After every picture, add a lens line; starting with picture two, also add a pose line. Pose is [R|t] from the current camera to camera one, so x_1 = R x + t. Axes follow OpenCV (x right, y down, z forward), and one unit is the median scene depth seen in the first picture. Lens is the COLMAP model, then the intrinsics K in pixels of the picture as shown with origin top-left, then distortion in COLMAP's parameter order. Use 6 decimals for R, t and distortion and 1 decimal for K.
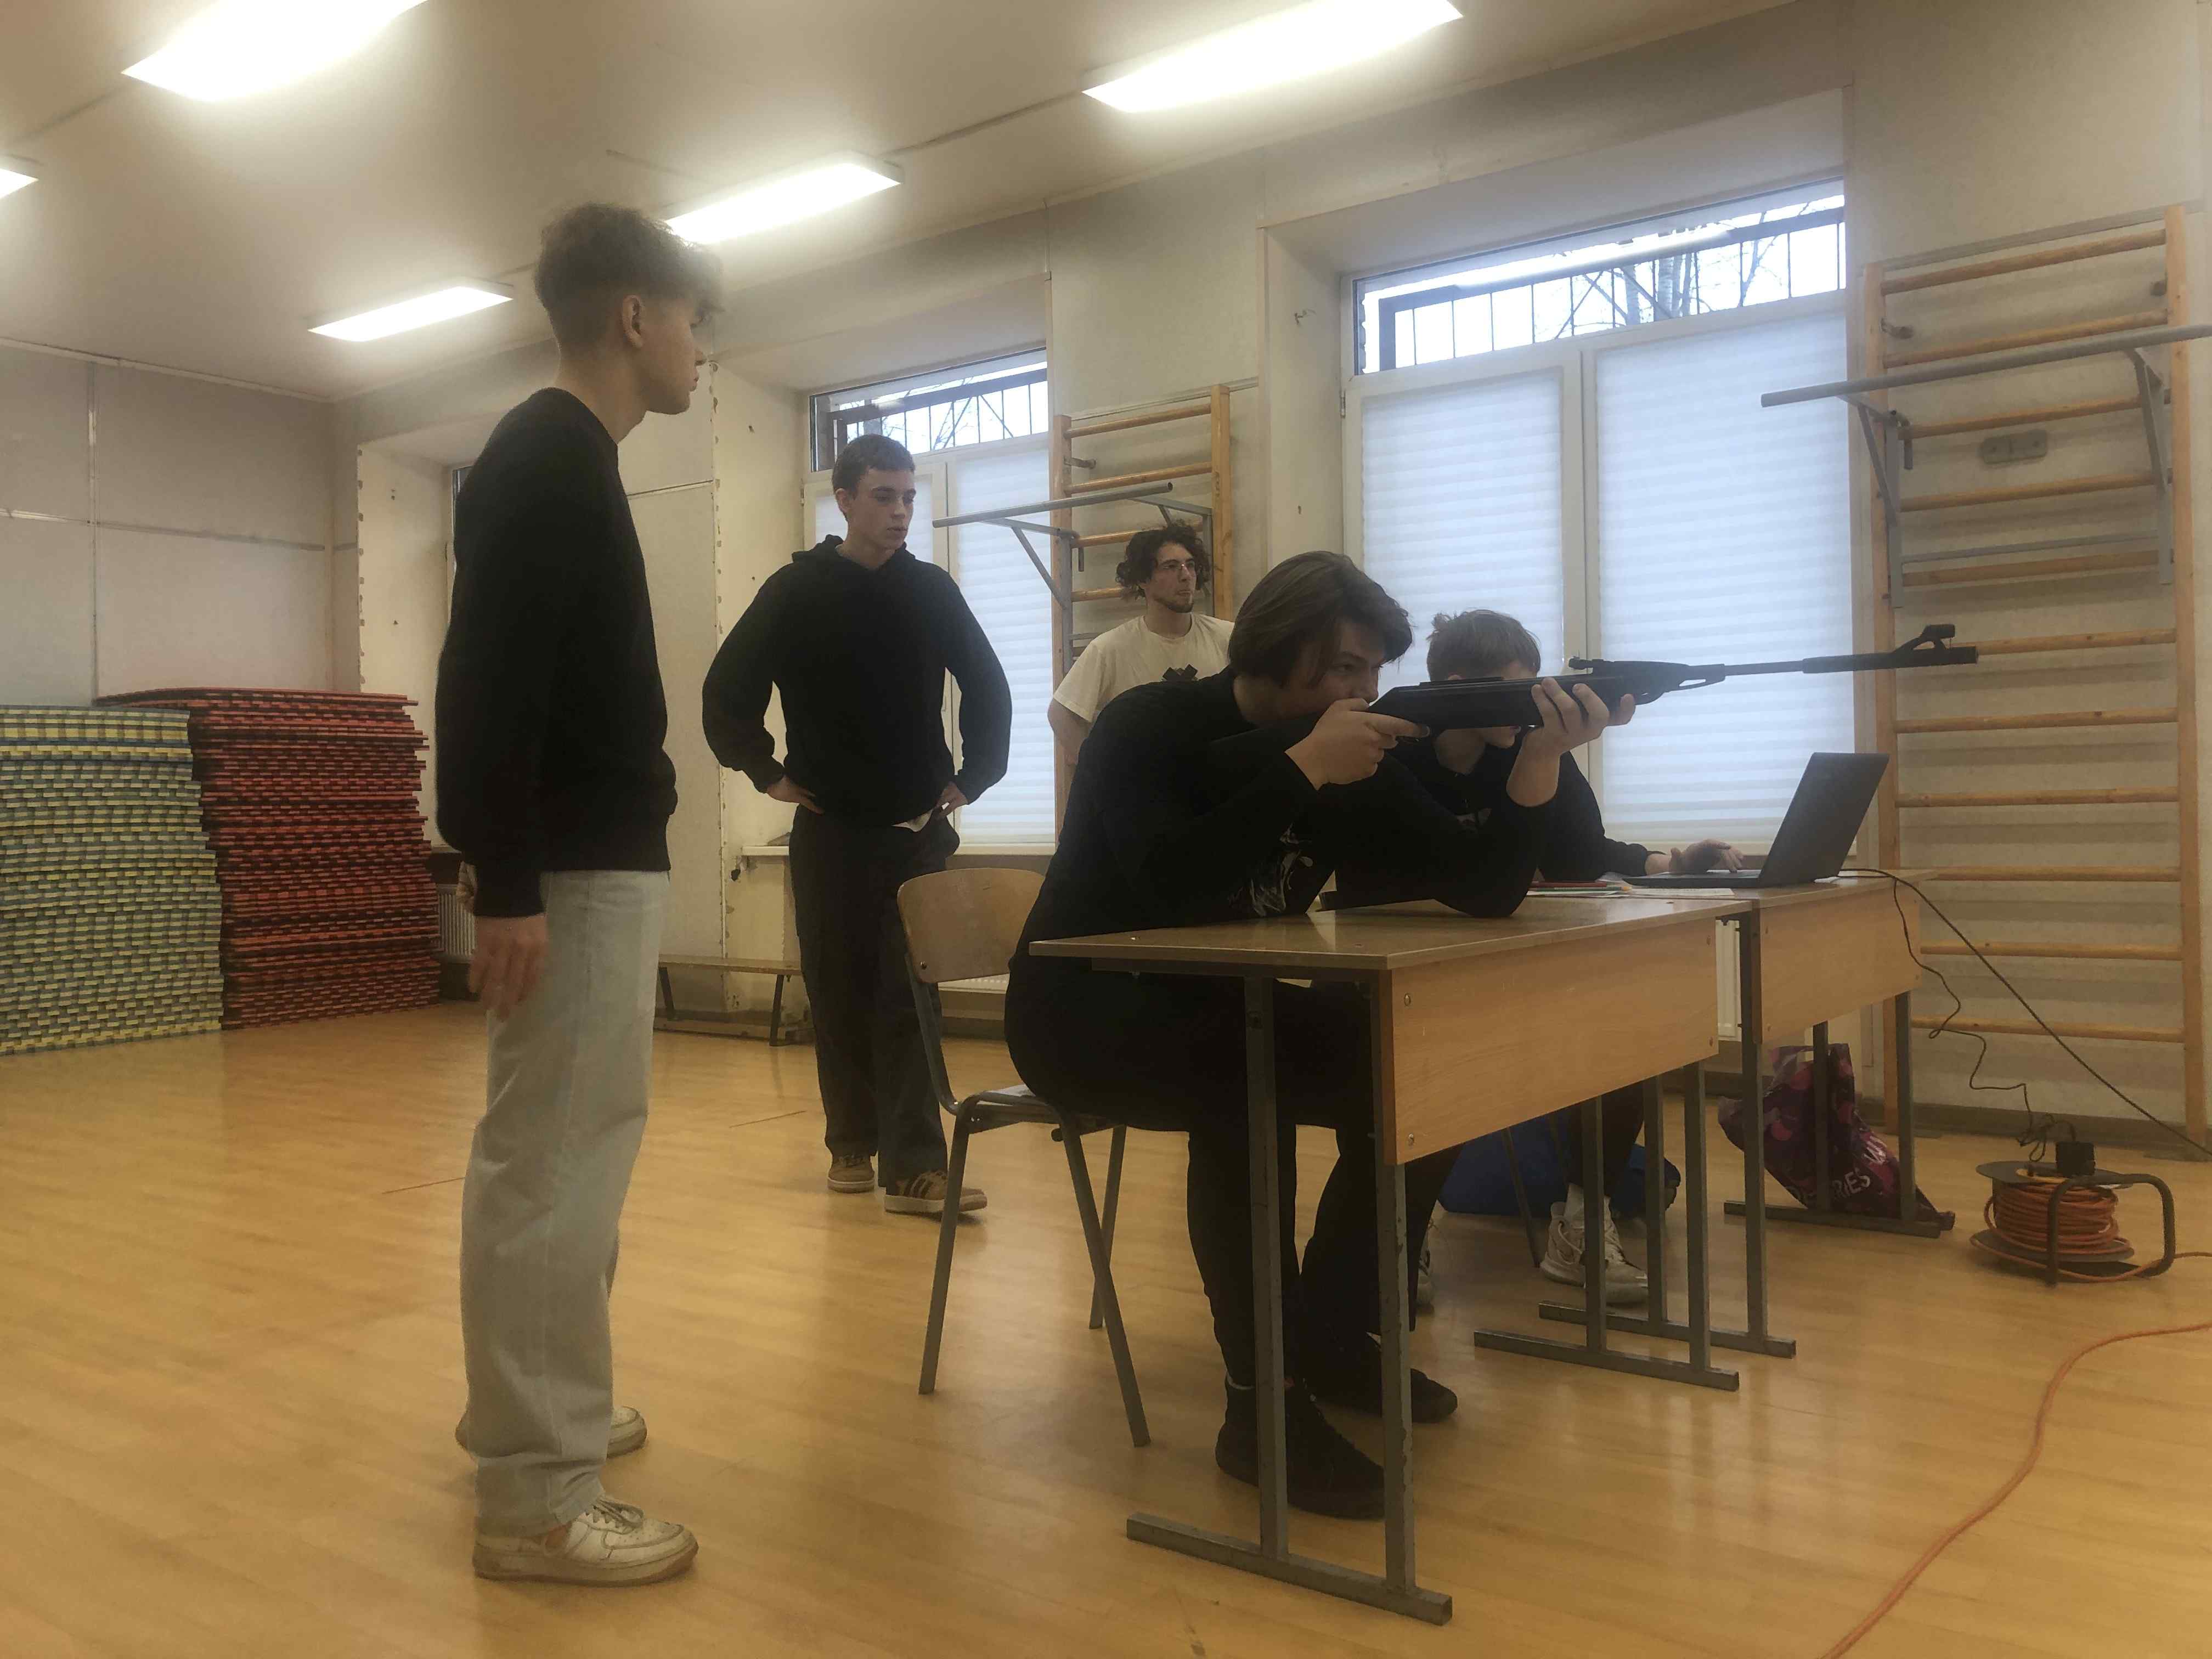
lens RADIAL K [[1800.3, 0, 1105.8], [0, 1800.3, 816.7], [0, 0, 1]] dist [0.012923, 0.004221]
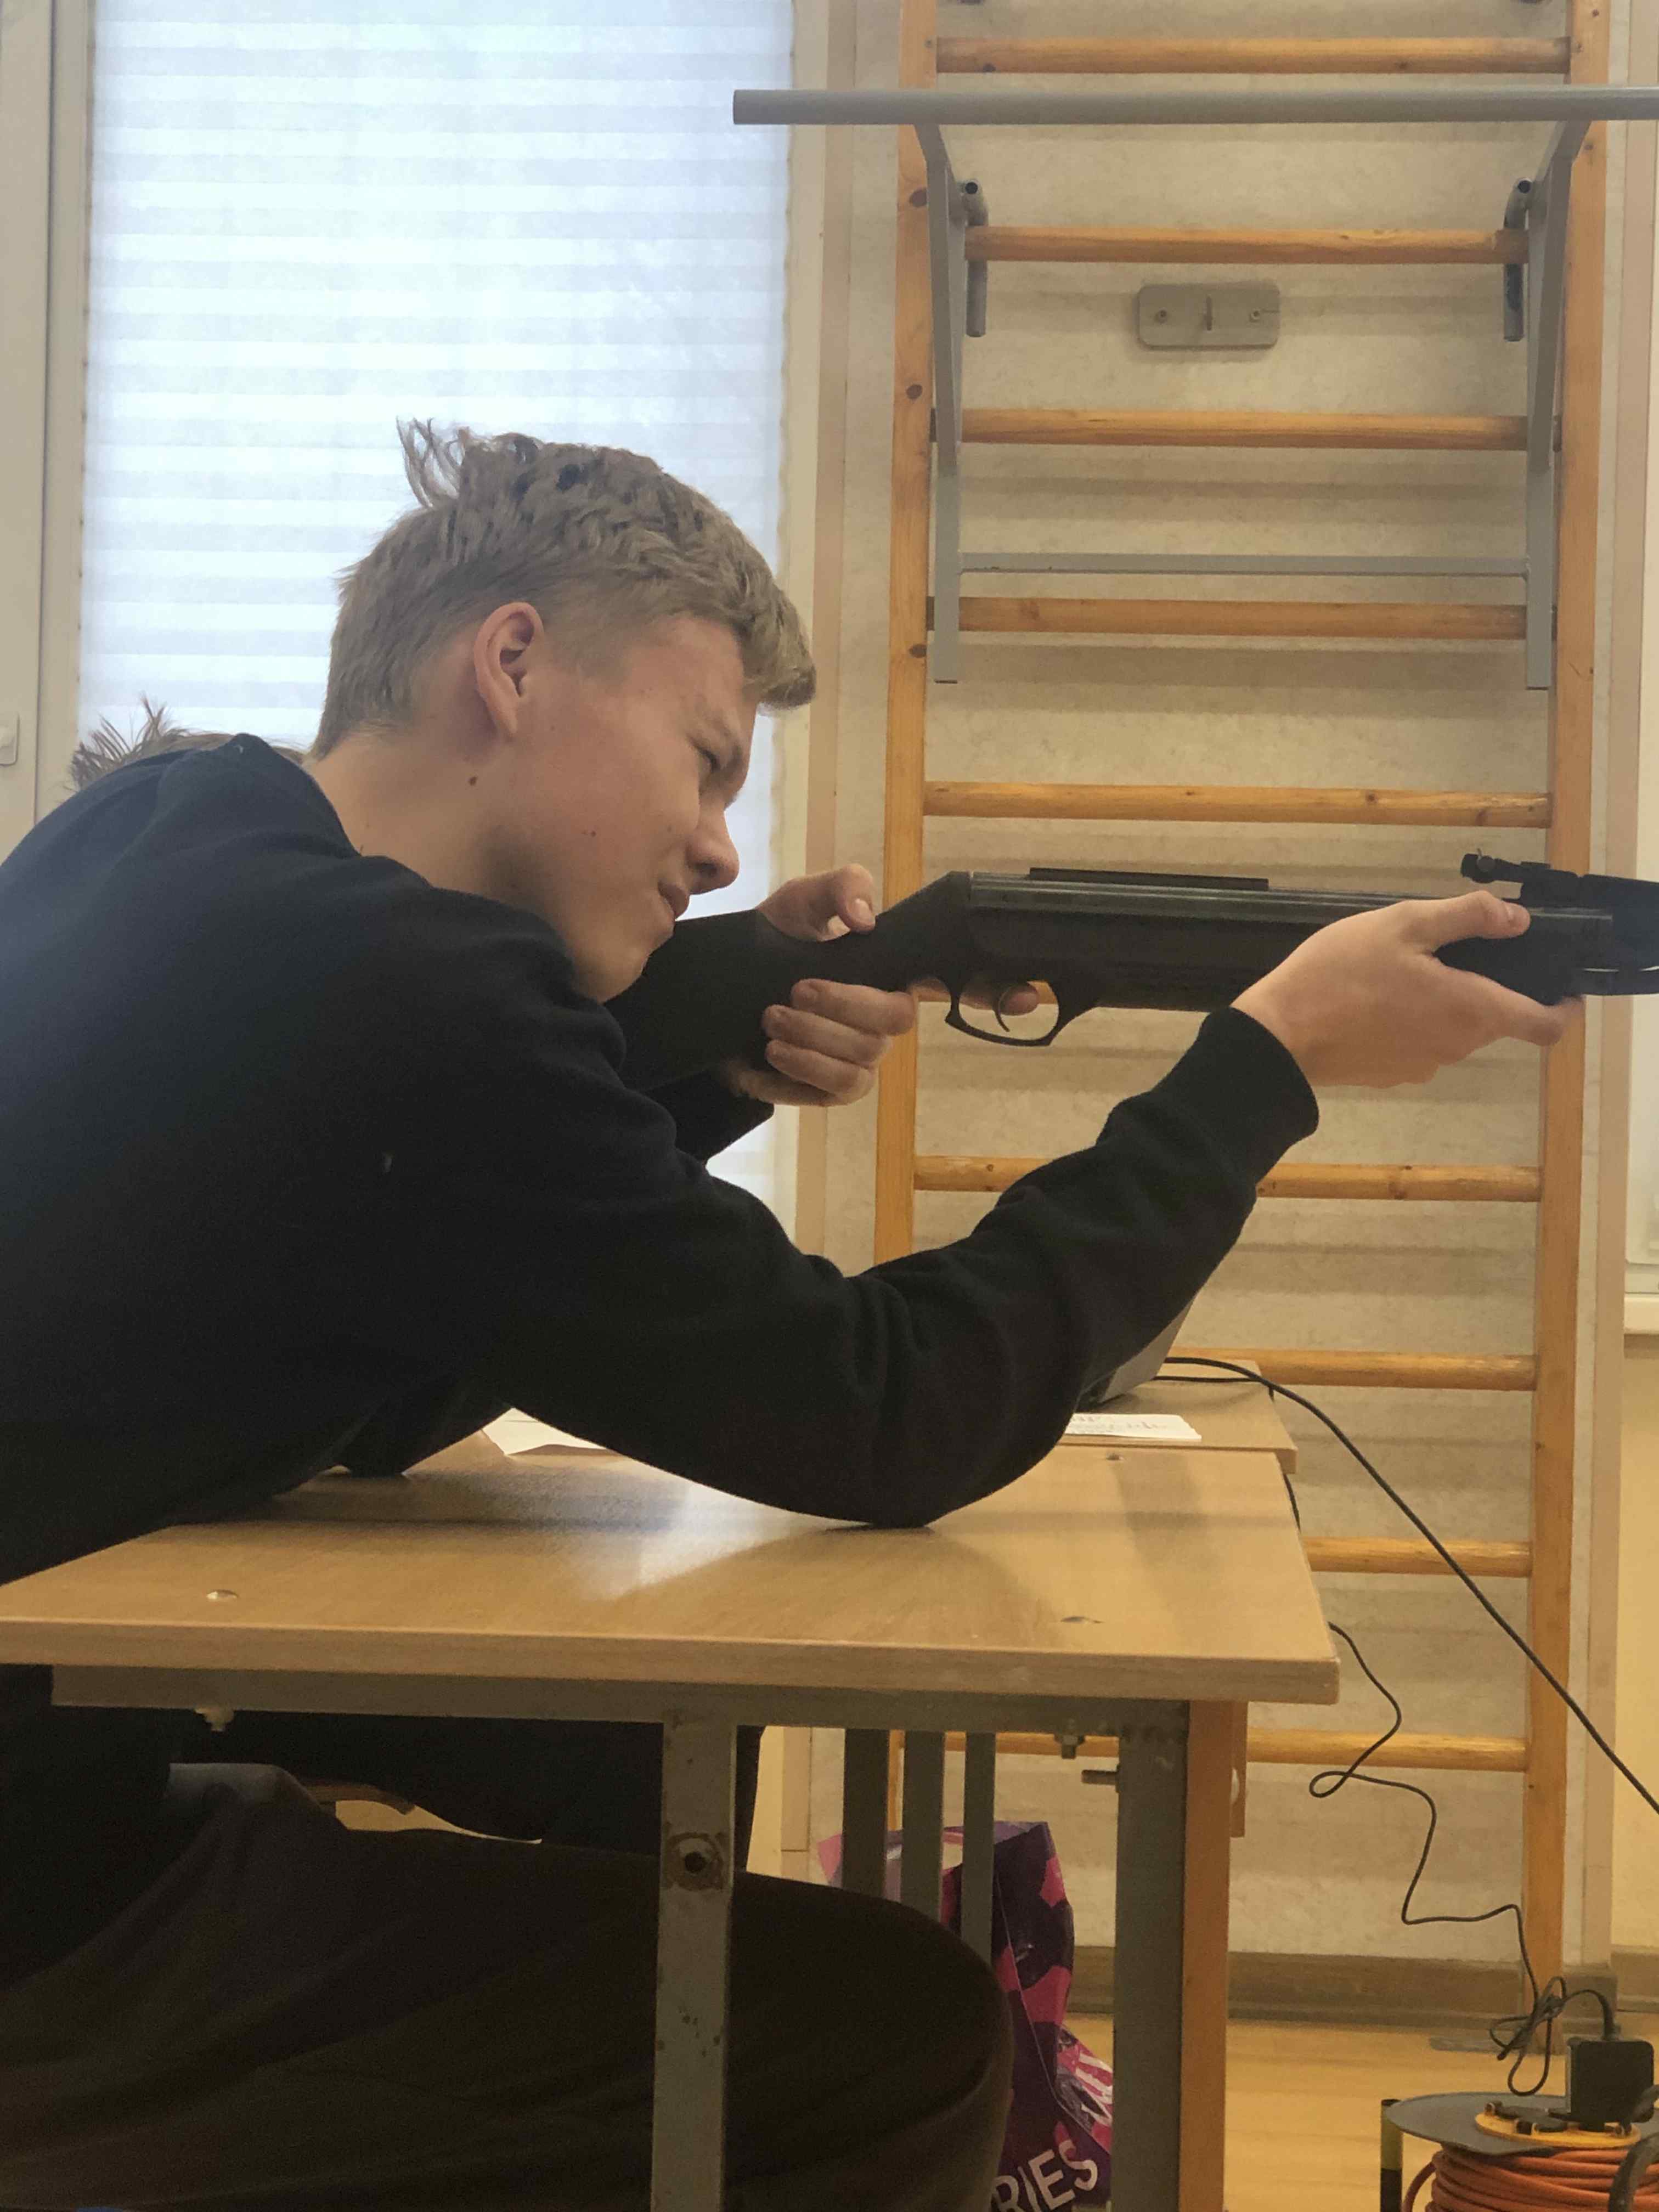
lens RADIAL K [[4847.1, 0, 828.5], [0, 4847.1, 1057.1], [0, 0, 1]] dist [-0.020092, 0.752512]
pose [[0.838110, 0.050679, 0.543141, -0.156202], [-0.040003, 0.998704, -0.031459, 0.000284], [-0.544032, 0.004639, 0.839052, 0.131300]]
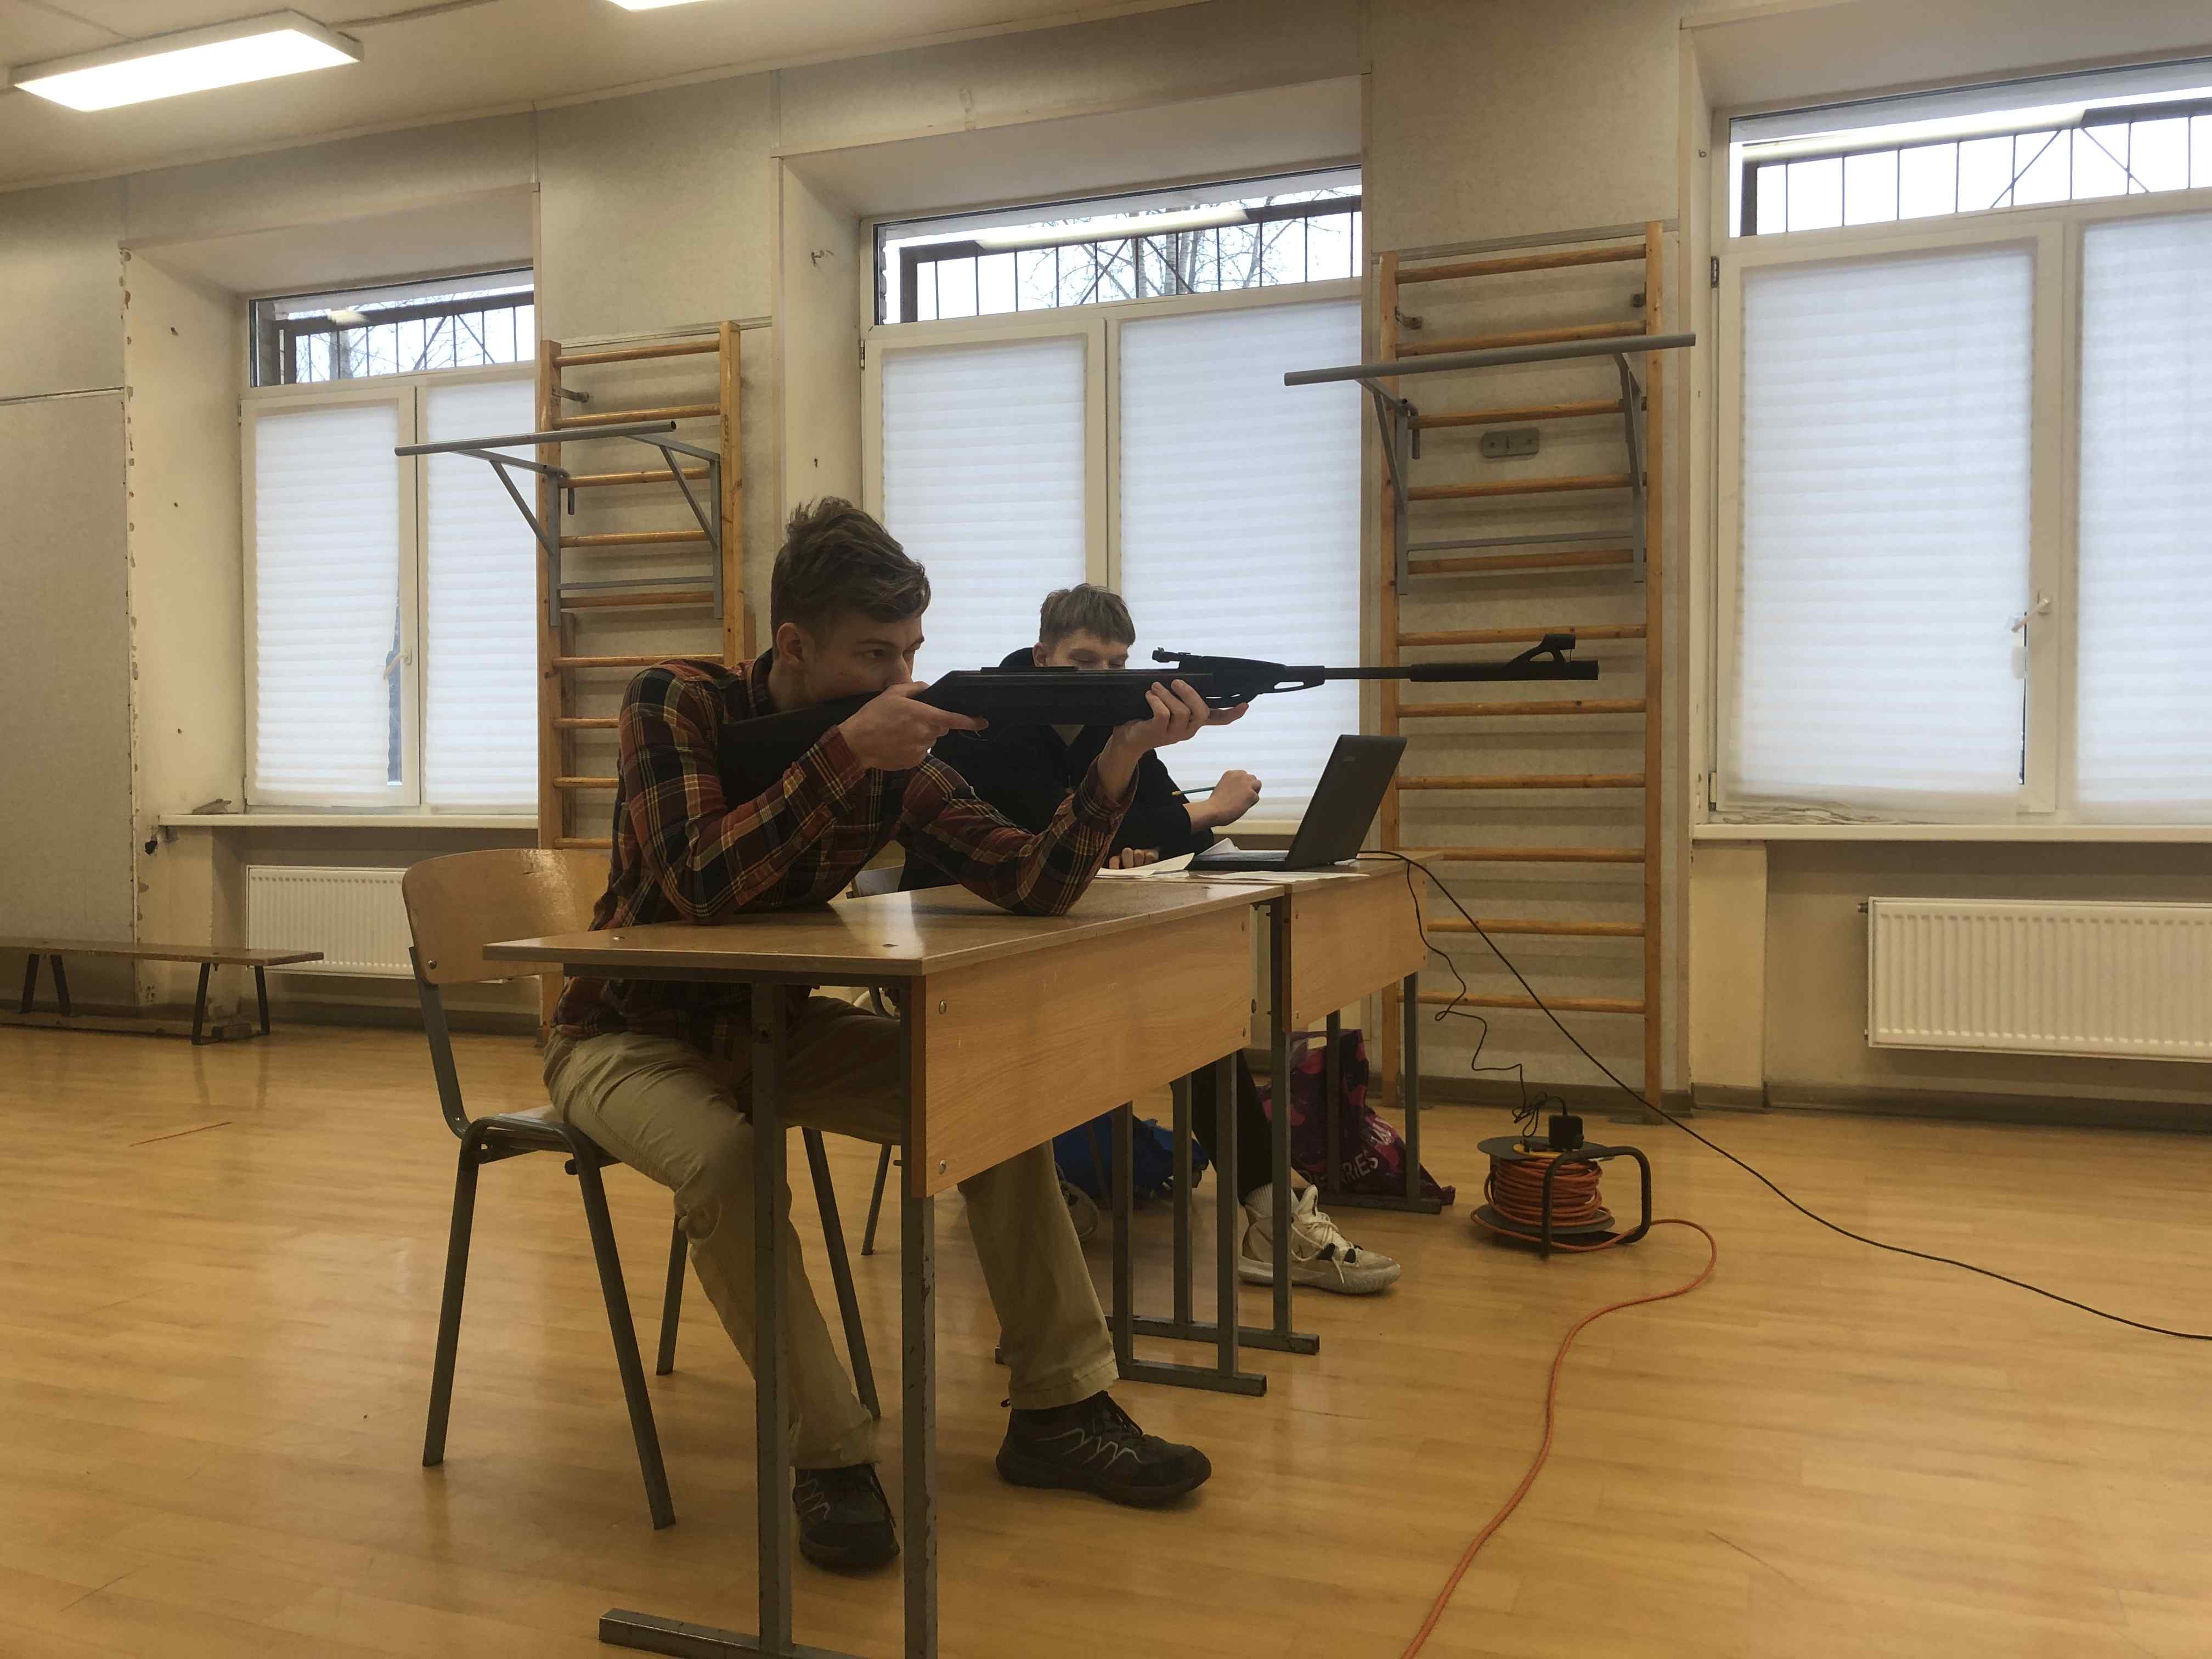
lens RADIAL K [[1805.2, 0, 1120.0], [0, 1805.2, 821.1], [0, 0, 1]] dist [0.010037, -0.005511]
pose [[0.961548, 0.008883, 0.274494, 0.005114], [-0.013980, 0.999764, 0.016620, -0.001794], [-0.274282, -0.019818, 0.961445, 0.061695]]
